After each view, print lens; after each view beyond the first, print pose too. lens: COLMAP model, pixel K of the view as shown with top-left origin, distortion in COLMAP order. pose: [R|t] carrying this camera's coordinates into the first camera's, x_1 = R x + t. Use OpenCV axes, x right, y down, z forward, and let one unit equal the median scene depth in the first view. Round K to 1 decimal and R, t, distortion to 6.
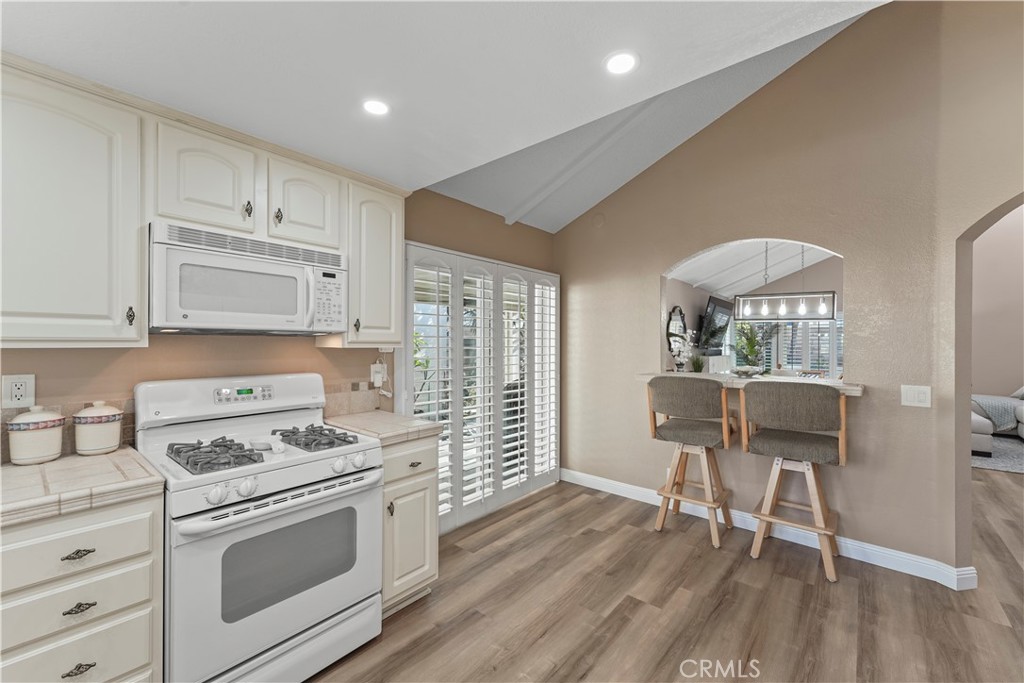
lens RADIAL K [[413.0, 0, 501.6], [0, 413.0, 345.3], [0, 0, 1]] dist [0.011467, -0.002778]
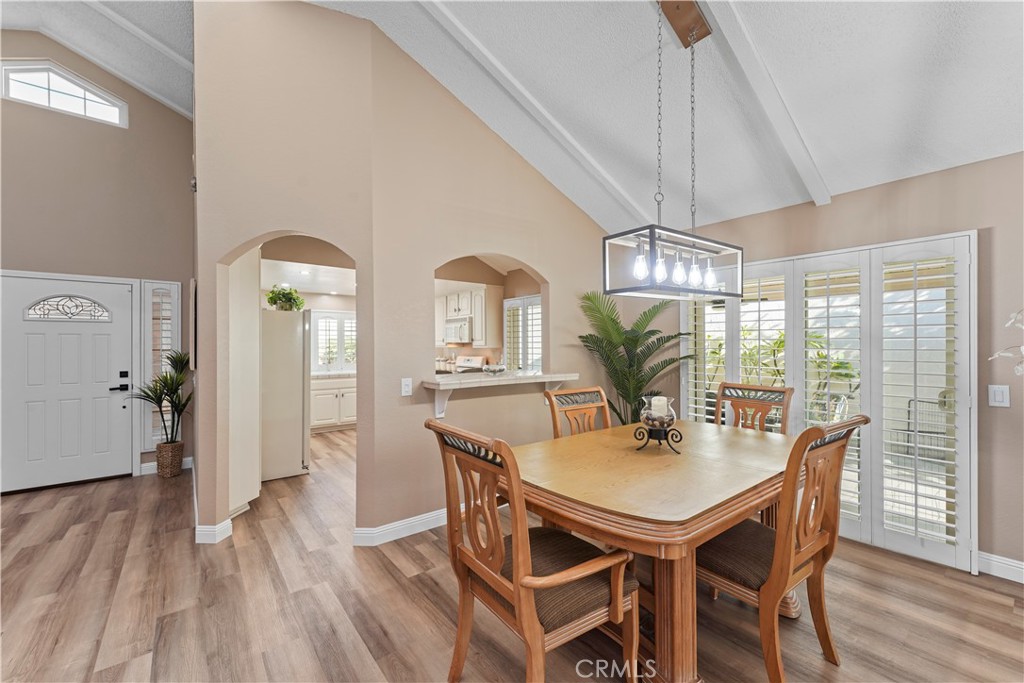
lens RADIAL K [[413.0, 0, 516.2], [0, 413.0, 345.0], [0, 0, 1]] dist [0.011467, -0.002778]
pose [[-0.173289, -0.007731, -0.984841, 2.770959], [-0.000031, 0.999969, -0.007845, 0.012679], [0.984871, -0.001329, -0.173284, 2.052561]]
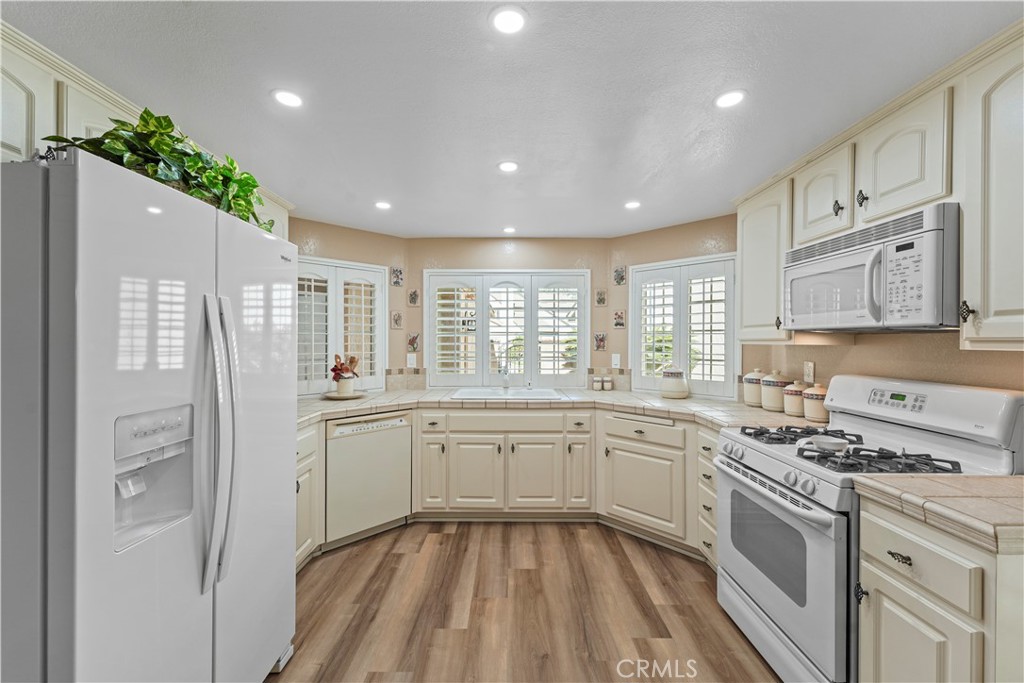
lens RADIAL K [[413.0, 0, 505.0], [0, 413.0, 340.9], [0, 0, 1]] dist [0.011467, -0.002778]
pose [[-0.762276, -0.004534, -0.647237, 0.611890], [-0.008831, 0.999955, 0.003396, -0.003249], [0.647192, 0.008305, -0.762281, 1.174172]]
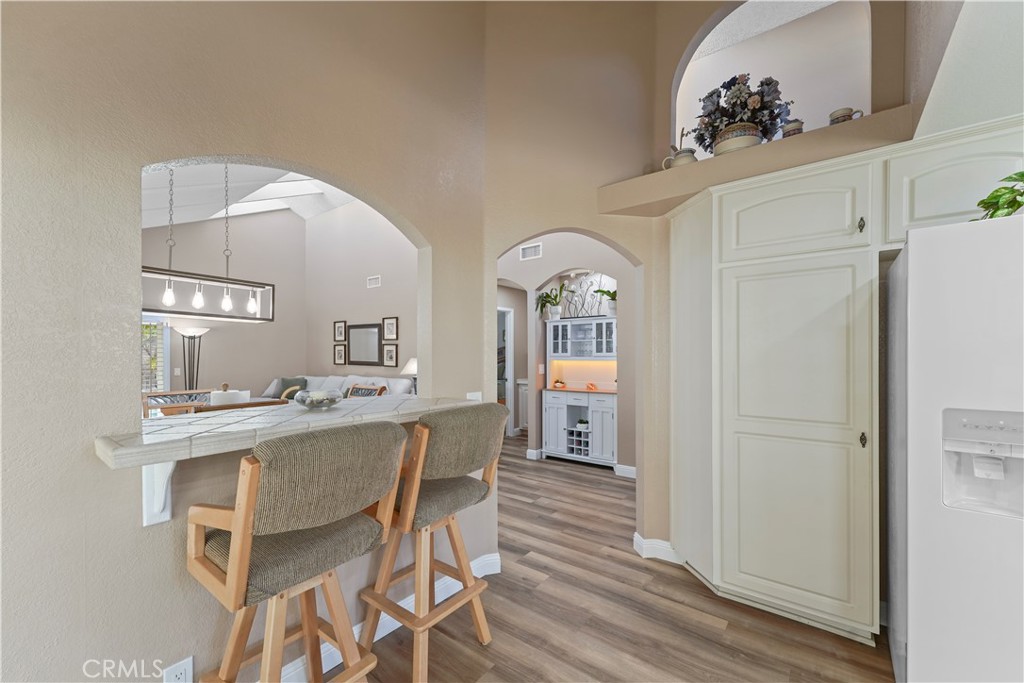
lens RADIAL K [[413.0, 0, 514.2], [0, 413.0, 353.1], [0, 0, 1]] dist [0.011467, -0.002778]
pose [[-0.073390, -0.007887, 0.997272, -0.013777], [0.007821, 0.999933, 0.008483, -0.008012], [-0.997273, 0.008423, -0.073323, 1.255835]]
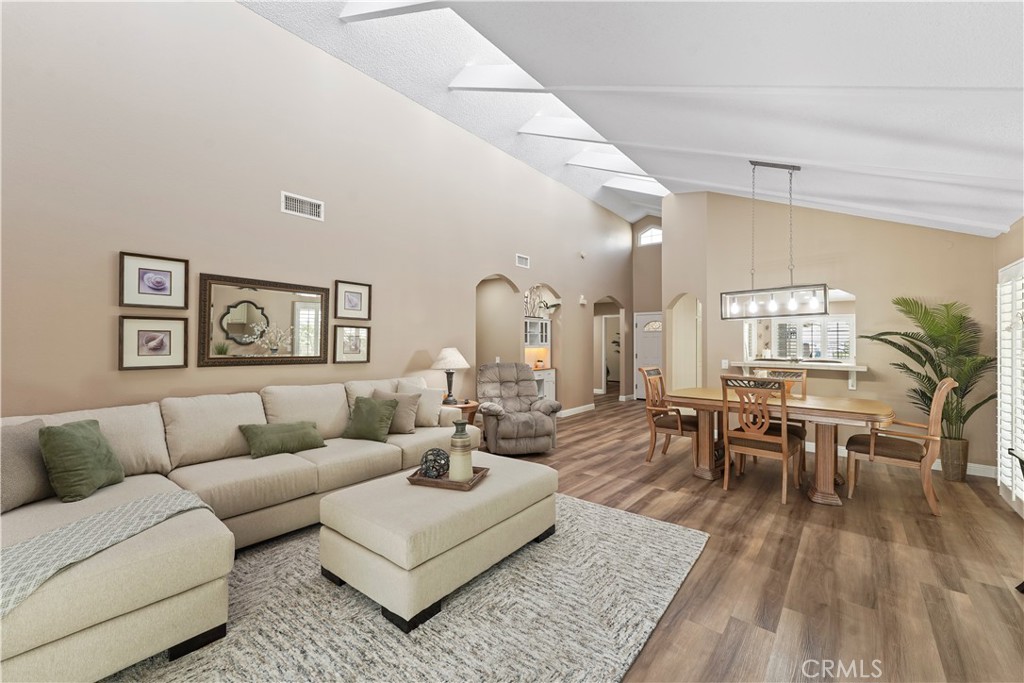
lens RADIAL K [[413.0, 0, 515.6], [0, 413.0, 342.1], [0, 0, 1]] dist [0.011467, -0.002778]
pose [[-0.998552, -0.011204, -0.052612, 3.024647], [-0.011304, 0.999935, 0.001600, 0.008562], [0.052590, 0.002193, -0.998614, 4.408532]]
